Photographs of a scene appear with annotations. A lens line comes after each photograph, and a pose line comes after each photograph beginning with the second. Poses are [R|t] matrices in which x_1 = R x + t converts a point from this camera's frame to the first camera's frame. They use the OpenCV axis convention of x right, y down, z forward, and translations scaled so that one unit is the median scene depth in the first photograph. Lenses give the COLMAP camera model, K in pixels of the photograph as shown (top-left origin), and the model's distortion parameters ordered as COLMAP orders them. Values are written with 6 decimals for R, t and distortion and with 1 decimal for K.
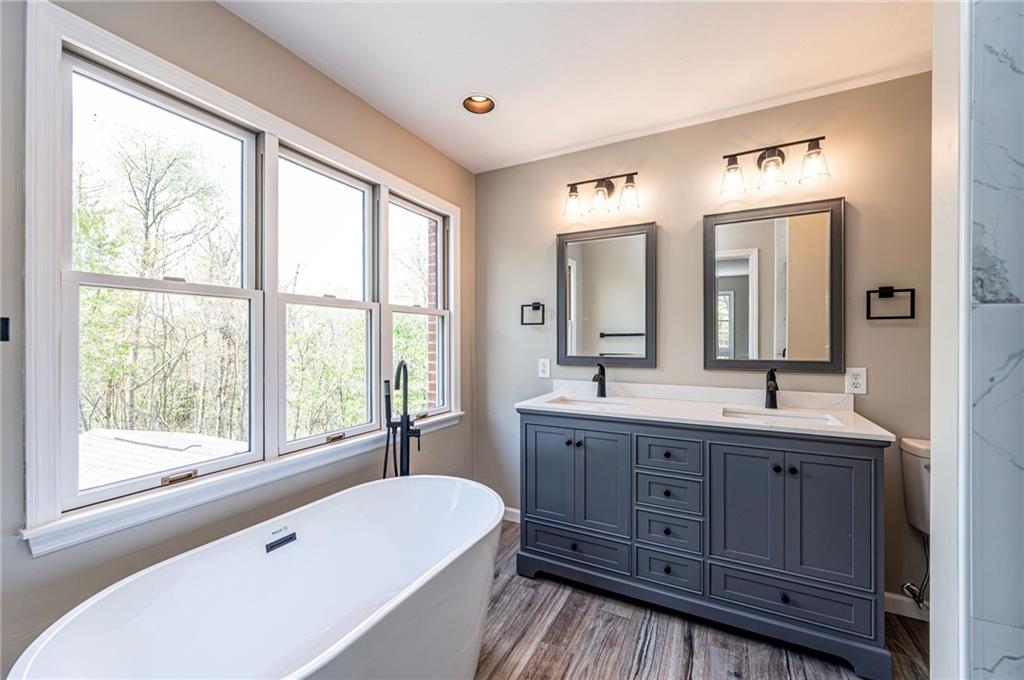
lens RADIAL K [[417.8, 0, 512.0], [0, 417.8, 340.0], [0, 0, 1]] dist [0.000377, 0.000019]
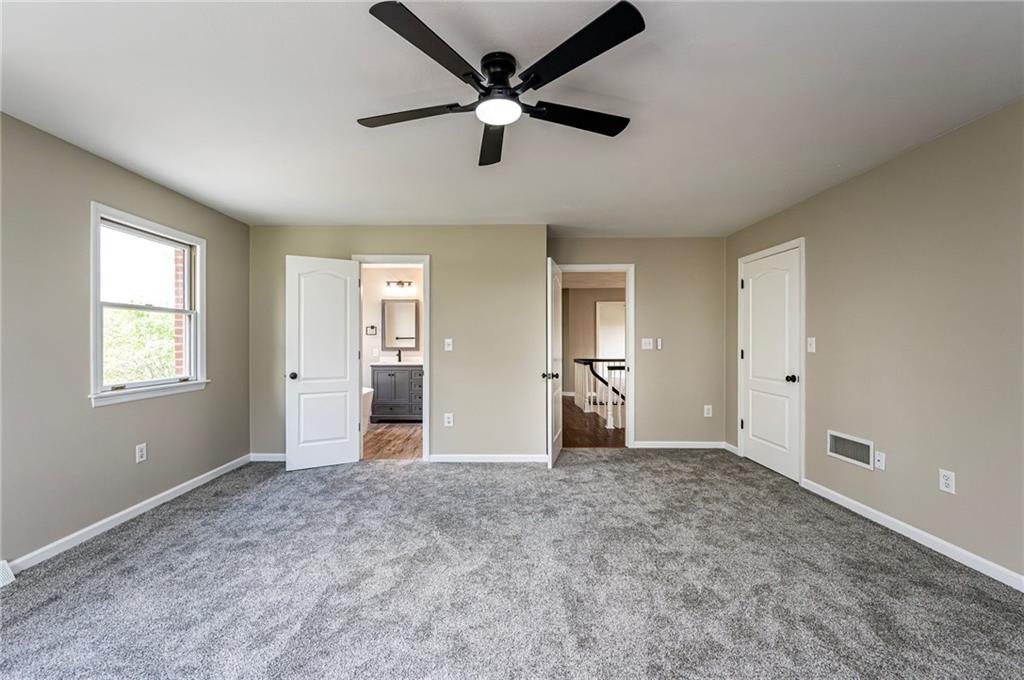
lens RADIAL K [[417.8, 0, 512.0], [0, 417.8, 340.0], [0, 0, 1]] dist [0.000377, 0.000019]
pose [[0.880544, -0.000689, 0.473964, -0.420056], [0.001274, 0.999999, -0.000913, -0.002962], [-0.473963, 0.001408, 0.880544, -1.701931]]
